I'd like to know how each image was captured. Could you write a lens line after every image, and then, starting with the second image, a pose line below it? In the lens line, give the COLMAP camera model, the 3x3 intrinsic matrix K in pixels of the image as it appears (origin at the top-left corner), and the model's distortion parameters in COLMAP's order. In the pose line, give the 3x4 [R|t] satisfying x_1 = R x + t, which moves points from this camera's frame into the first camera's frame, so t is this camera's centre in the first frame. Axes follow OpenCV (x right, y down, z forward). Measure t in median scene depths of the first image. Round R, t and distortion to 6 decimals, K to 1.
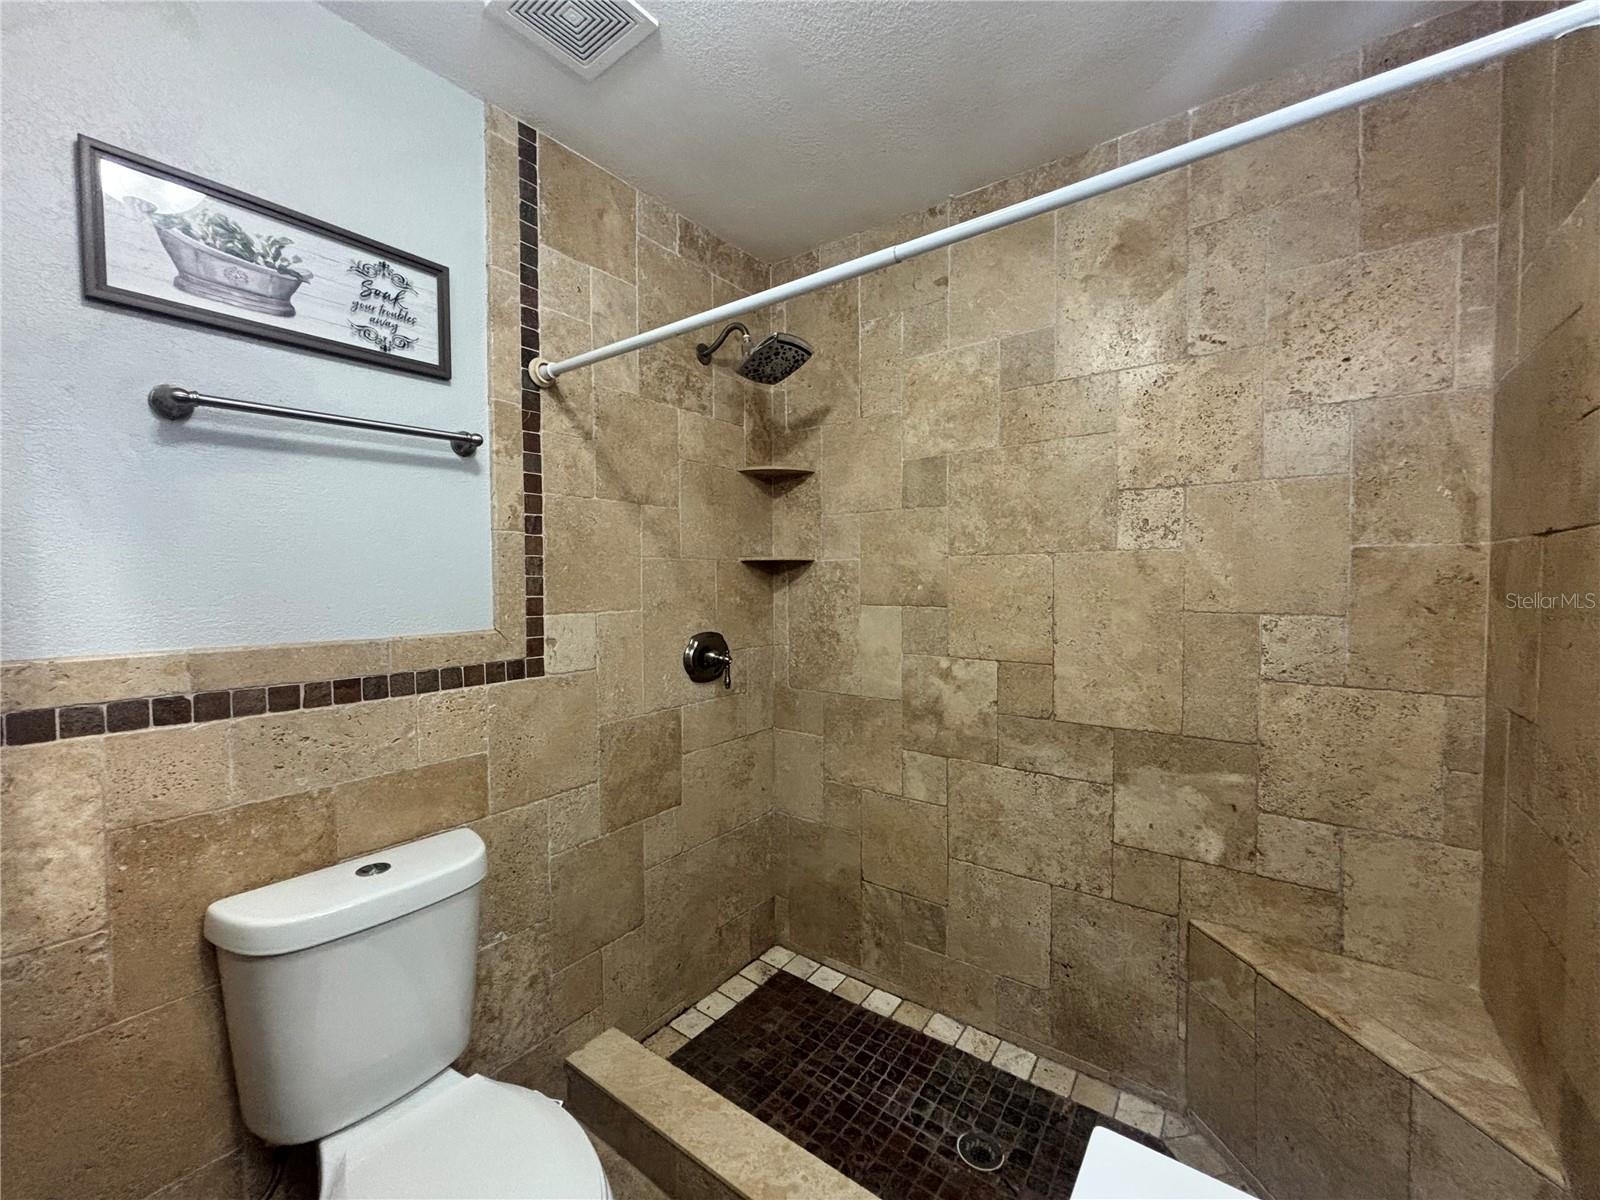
lens RADIAL K [[642.8, 0, 800.8], [0, 642.8, 598.8], [0, 0, 1]] dist [0.006174, 0.000475]
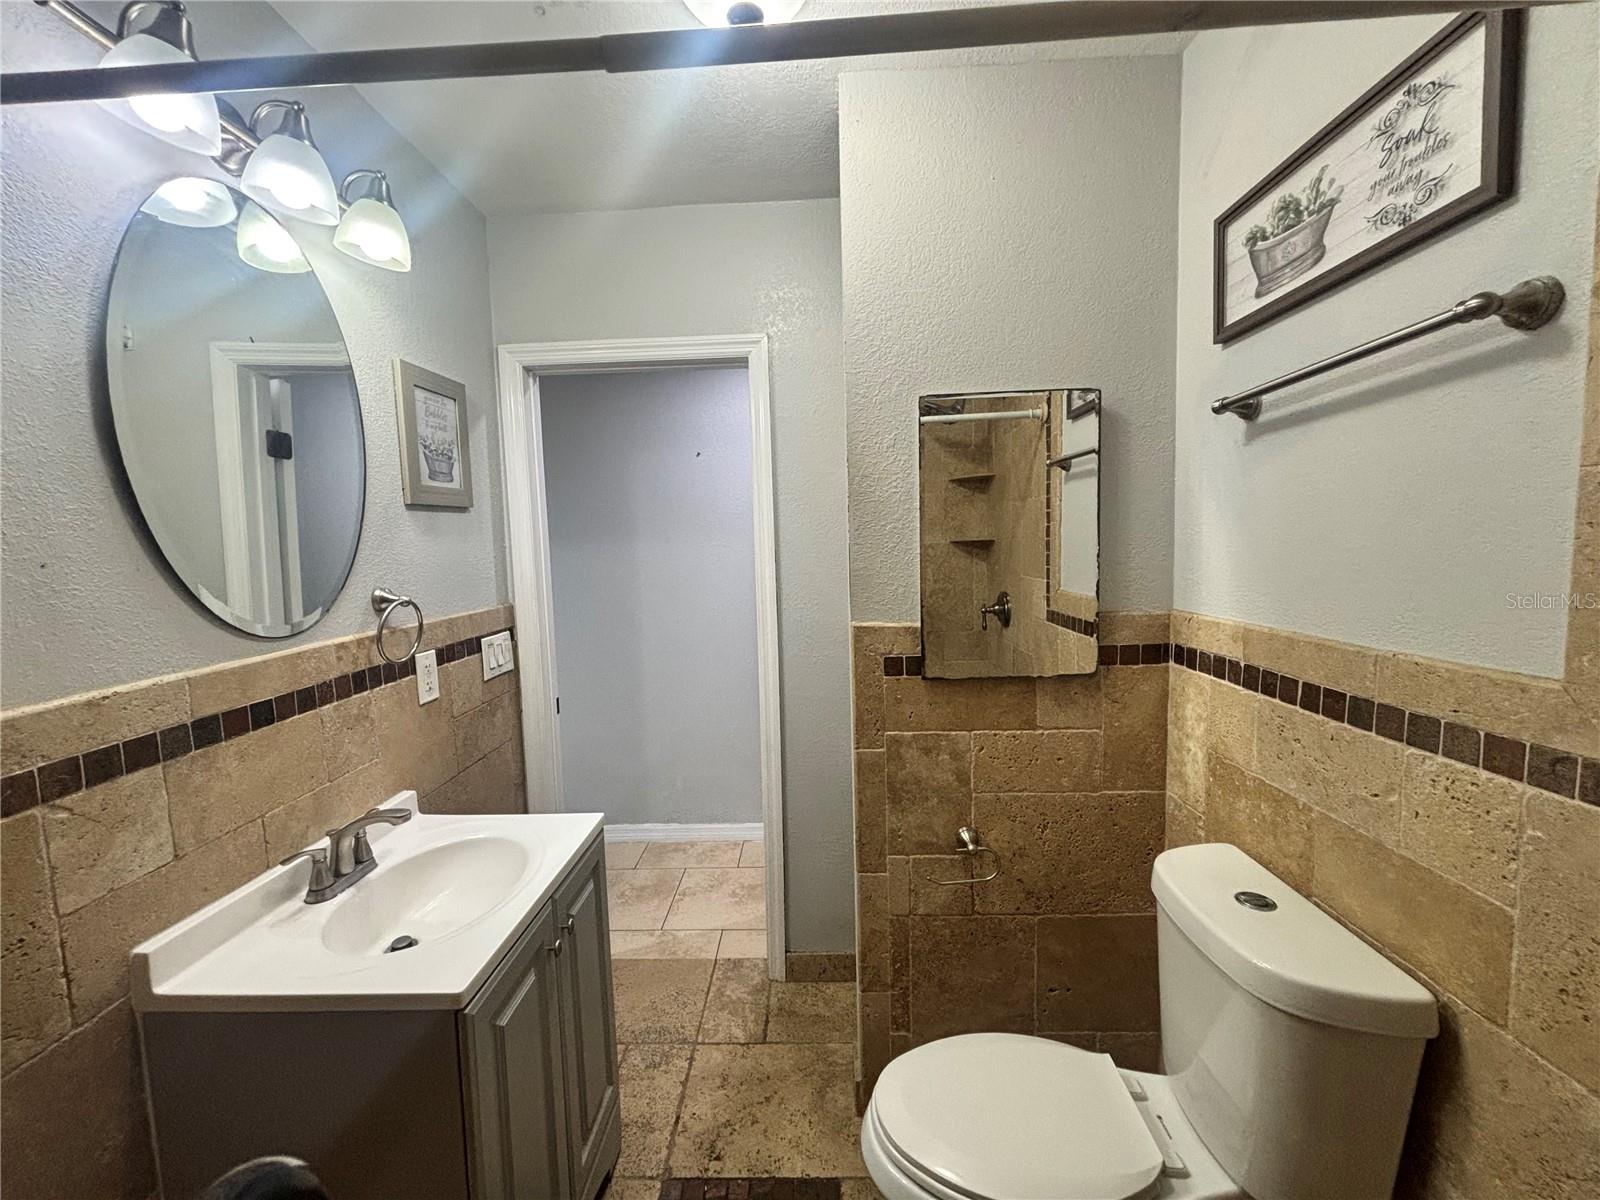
lens RADIAL K [[642.8, 0, 798.7], [0, 642.8, 598.2], [0, 0, 1]] dist [0.006174, 0.000475]
pose [[-0.817870, 0.078638, -0.570005, 0.310246], [0.019163, 0.993790, 0.109607, -0.095676], [0.575084, 0.078721, -0.814298, 1.343760]]
